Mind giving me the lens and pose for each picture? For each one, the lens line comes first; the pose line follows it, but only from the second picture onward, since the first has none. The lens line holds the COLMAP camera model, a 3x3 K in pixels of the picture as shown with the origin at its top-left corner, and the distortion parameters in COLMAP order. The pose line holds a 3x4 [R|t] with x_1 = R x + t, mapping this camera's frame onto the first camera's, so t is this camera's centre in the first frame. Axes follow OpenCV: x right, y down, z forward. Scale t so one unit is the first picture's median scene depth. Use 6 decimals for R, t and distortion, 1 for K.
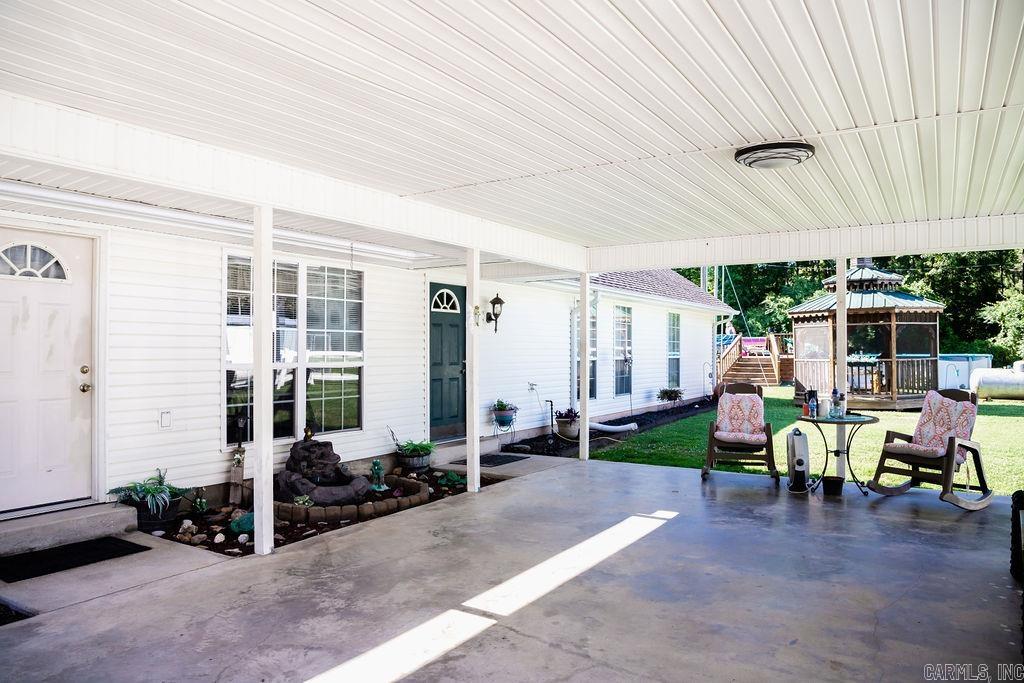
lens RADIAL K [[697.4, 0, 511.6], [0, 697.4, 342.6], [0, 0, 1]] dist [-0.069423, 0.017817]
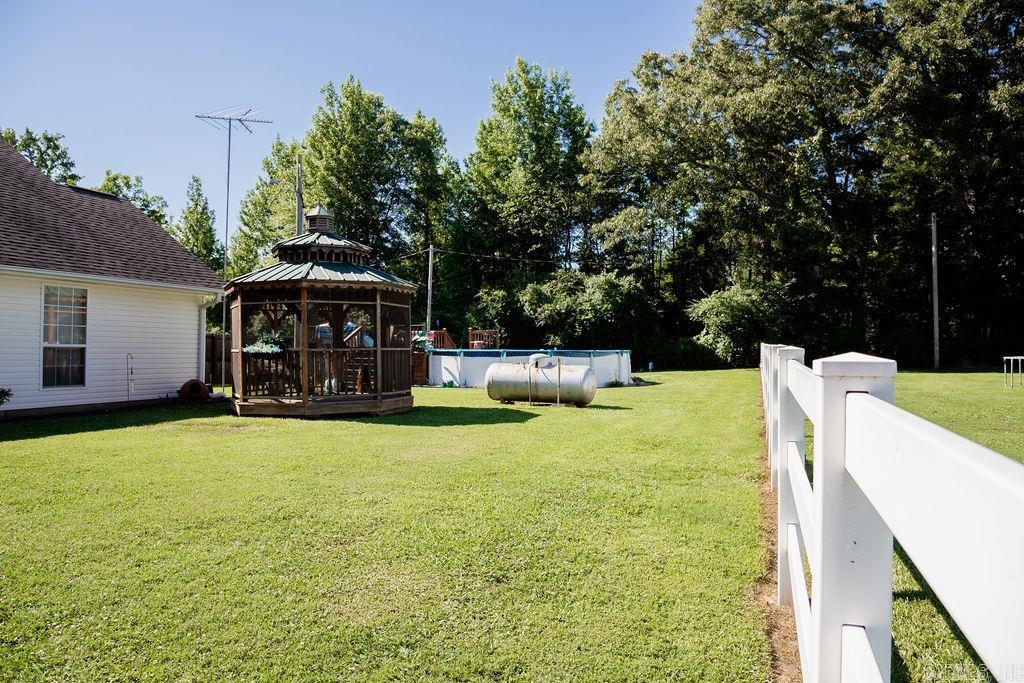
lens RADIAL K [[697.4, 0, 512.0], [0, 697.4, 342.9], [0, 0, 1]] dist [-0.069423, 0.017817]
pose [[0.975768, 0.007991, 0.218662, 0.238633], [-0.008322, 0.999965, 0.000594, 0.005582], [-0.218650, -0.002399, 0.975800, 0.081172]]
